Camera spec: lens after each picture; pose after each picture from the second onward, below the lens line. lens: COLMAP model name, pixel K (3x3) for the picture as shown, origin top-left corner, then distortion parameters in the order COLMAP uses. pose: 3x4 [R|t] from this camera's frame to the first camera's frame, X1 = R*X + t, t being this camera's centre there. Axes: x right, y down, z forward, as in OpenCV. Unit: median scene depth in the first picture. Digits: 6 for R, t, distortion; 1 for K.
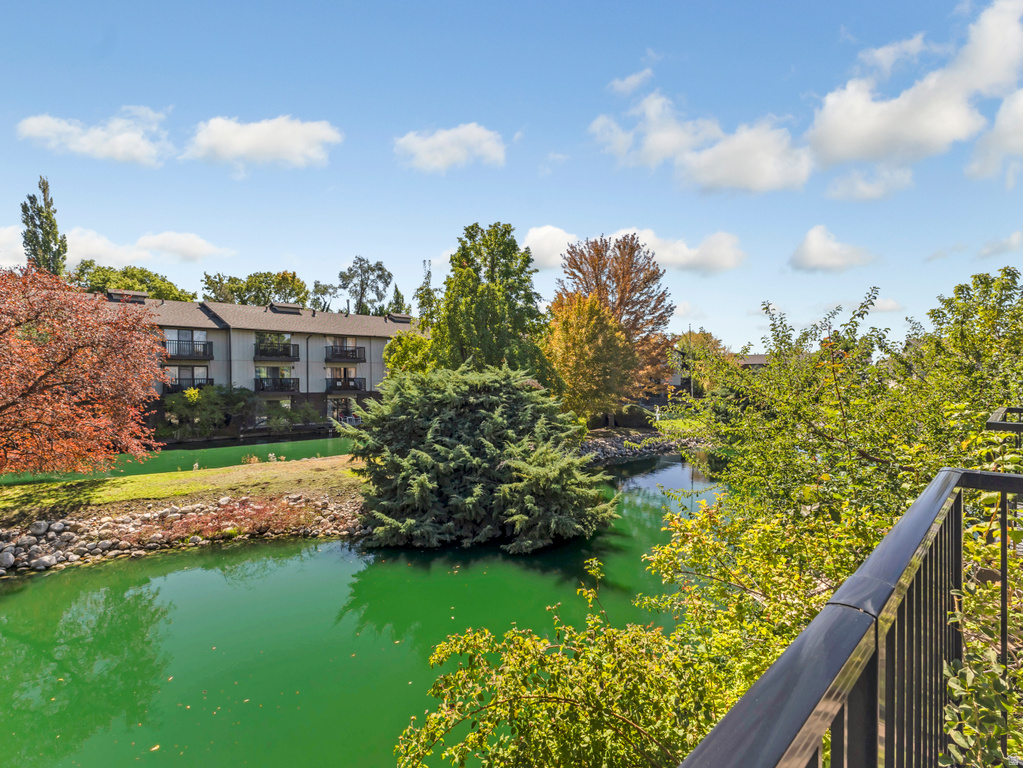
lens RADIAL K [[498.6, 0, 504.5], [0, 498.6, 380.6], [0, 0, 1]] dist [0.004824, -0.000831]
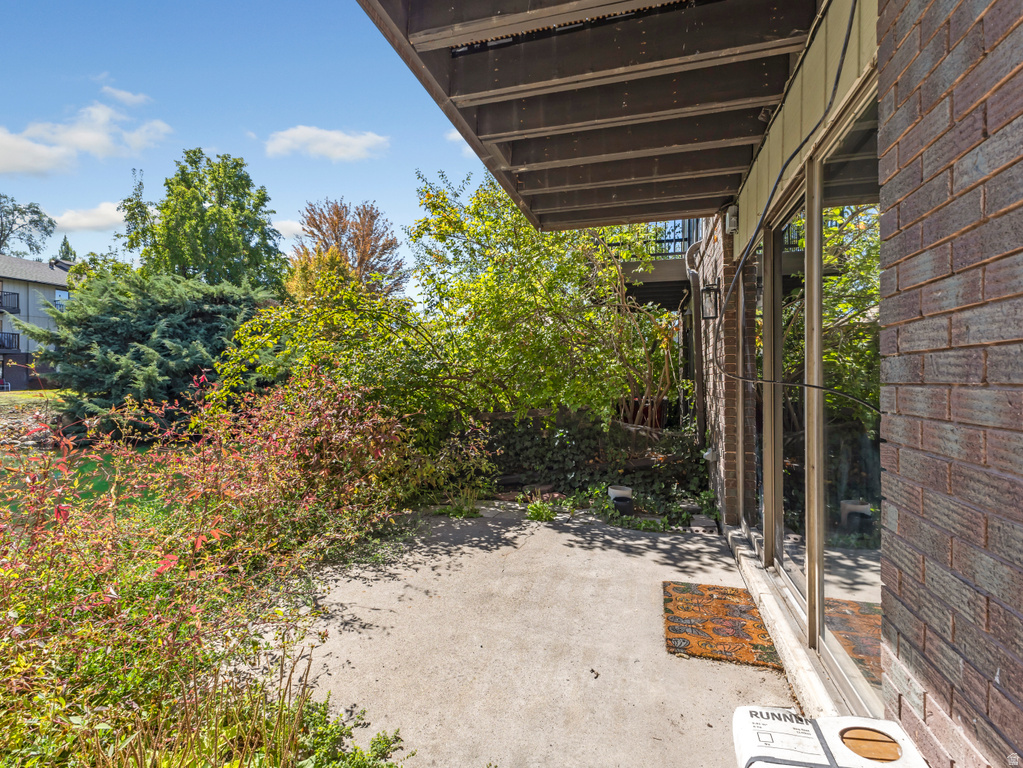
lens RADIAL K [[498.6, 0, 512.3], [0, 498.6, 383.8], [0, 0, 1]] dist [0.004824, -0.000831]
pose [[0.861920, -0.001952, 0.507041, -0.028772], [0.003097, 0.999994, -0.001415, 0.115596], [-0.507035, 0.002790, 0.861921, -0.070678]]
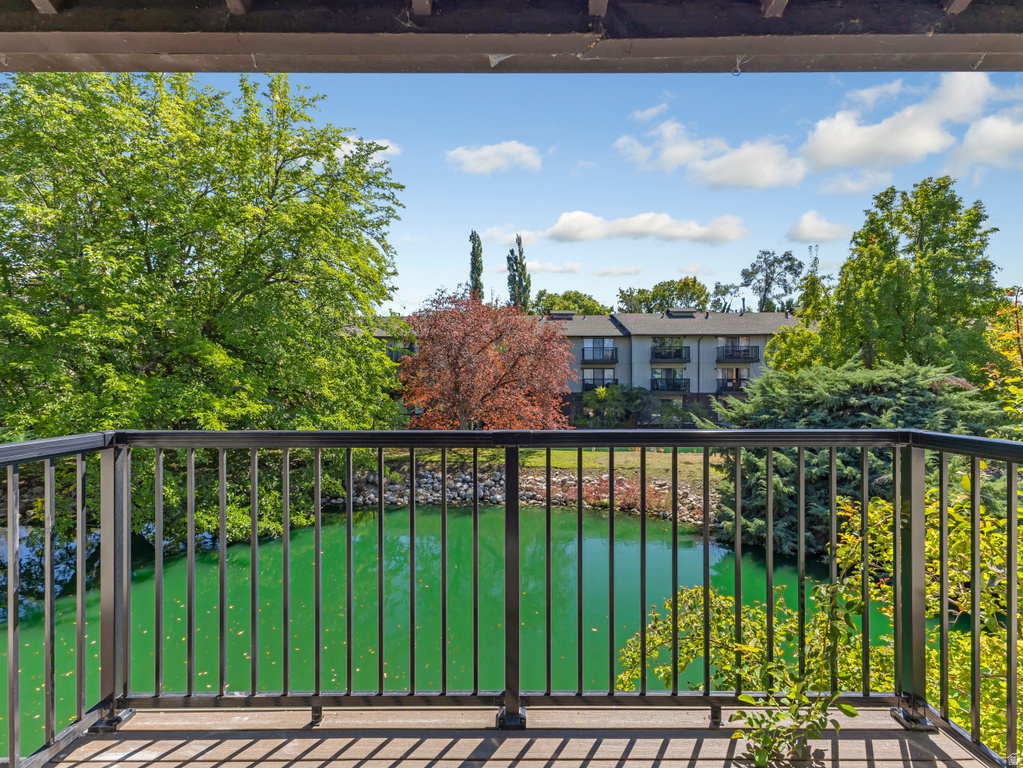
lens RADIAL K [[498.6, 0, 505.8], [0, 498.6, 382.3], [0, 0, 1]] dist [0.004824, -0.000831]
pose [[0.711259, 0.005678, -0.702907, 0.070516], [-0.006778, 0.999976, 0.001219, 0.005855], [0.702898, 0.003897, 0.711280, -0.020766]]
